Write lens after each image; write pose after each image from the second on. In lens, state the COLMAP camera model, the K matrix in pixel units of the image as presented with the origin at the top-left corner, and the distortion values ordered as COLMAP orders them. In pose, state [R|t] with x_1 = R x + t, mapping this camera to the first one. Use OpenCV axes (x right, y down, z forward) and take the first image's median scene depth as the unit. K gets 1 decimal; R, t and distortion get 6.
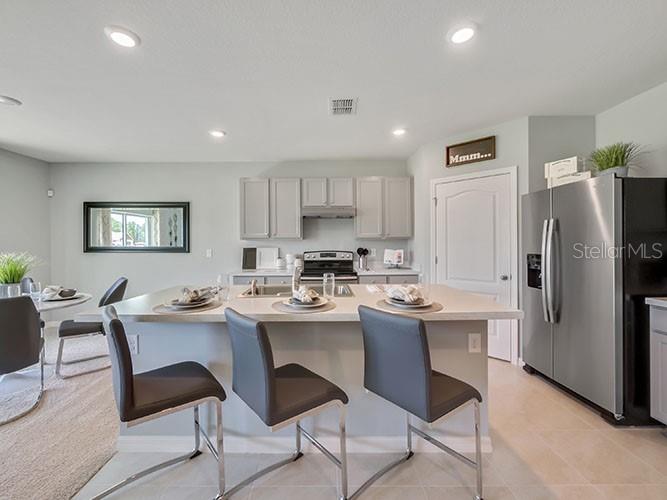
lens RADIAL K [[281.9, 0, 328.9], [0, 281.9, 244.8], [0, 0, 1]] dist [-0.003480, -0.000182]
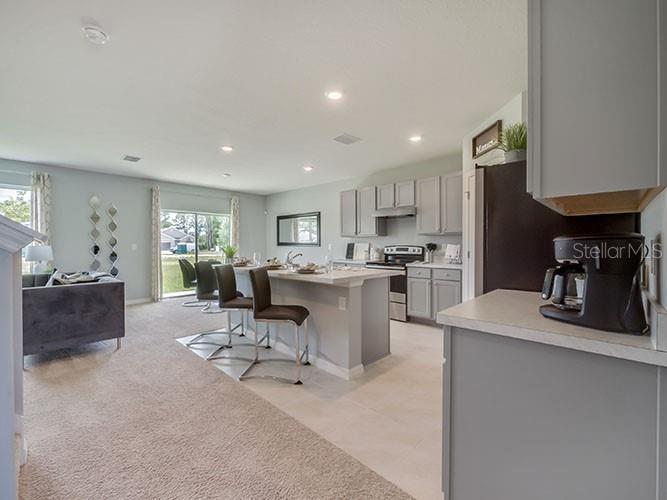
lens RADIAL K [[292.2, 0, 332.0], [0, 292.2, 247.0], [0, 0, 1]] dist [-0.000077, 0.000053]
pose [[0.720758, 0.009063, -0.693127, 0.649291], [-0.002069, 0.999938, 0.010924, 0.015324], [0.693184, -0.006439, 0.720732, -0.057631]]
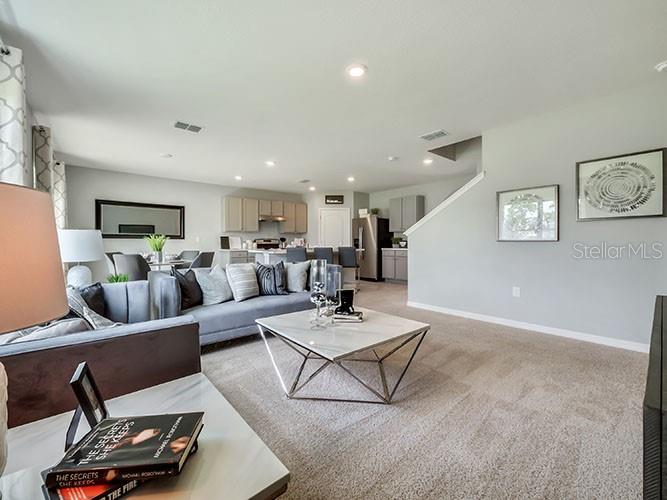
lens RADIAL K [[281.9, 0, 328.9], [0, 281.9, 244.8], [0, 0, 1]] dist [-0.003480, -0.000182]
pose [[0.767725, -0.002718, 0.640774, -0.942238], [-0.002940, 0.999966, 0.007764, 0.048537], [-0.640773, -0.007845, 0.767690, -0.747653]]
